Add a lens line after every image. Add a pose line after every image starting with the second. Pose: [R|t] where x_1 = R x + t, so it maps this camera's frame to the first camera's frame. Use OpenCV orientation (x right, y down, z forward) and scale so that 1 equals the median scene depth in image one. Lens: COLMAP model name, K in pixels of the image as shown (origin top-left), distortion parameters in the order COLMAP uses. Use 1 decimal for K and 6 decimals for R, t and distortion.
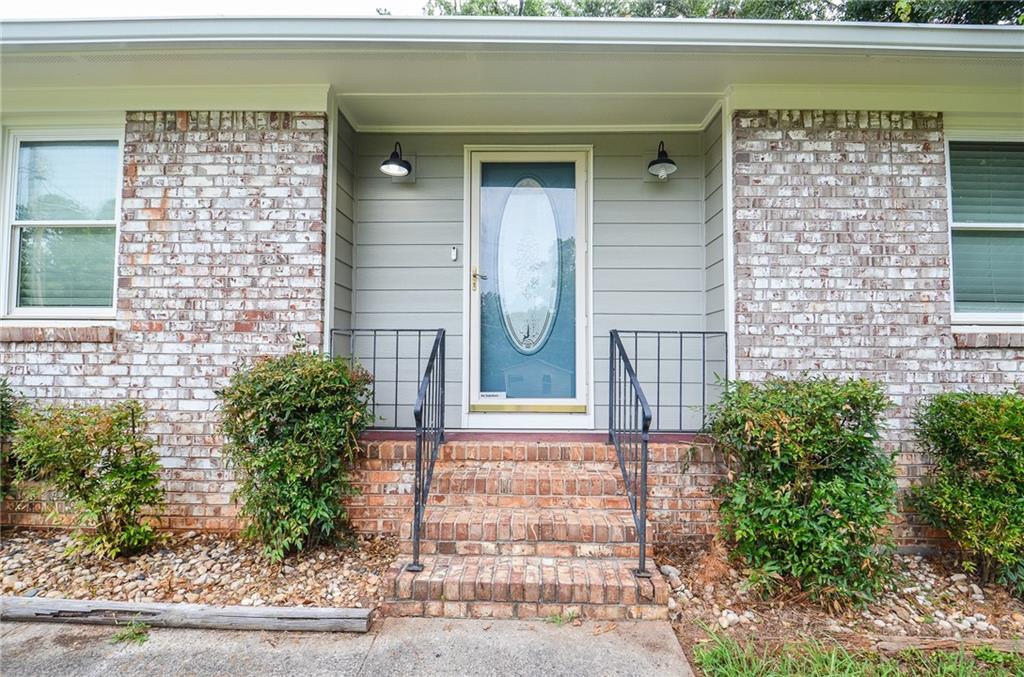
lens RADIAL K [[536.8, 0, 523.4], [0, 536.8, 334.0], [0, 0, 1]] dist [0.022626, -0.031681]
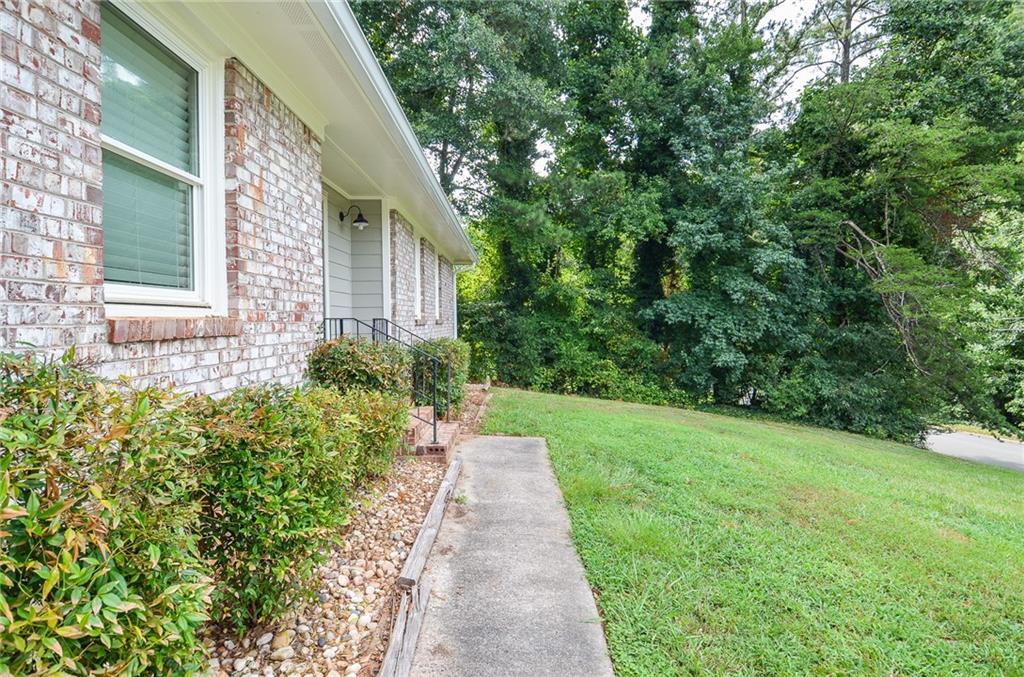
lens RADIAL K [[536.8, 0, 523.4], [0, 536.8, 334.0], [0, 0, 1]] dist [0.022626, -0.031681]
pose [[-0.044881, -0.033814, 0.998420, -1.635708], [-0.036800, 0.998805, 0.032172, -0.030838], [-0.998314, -0.035298, -0.046072, 0.585649]]
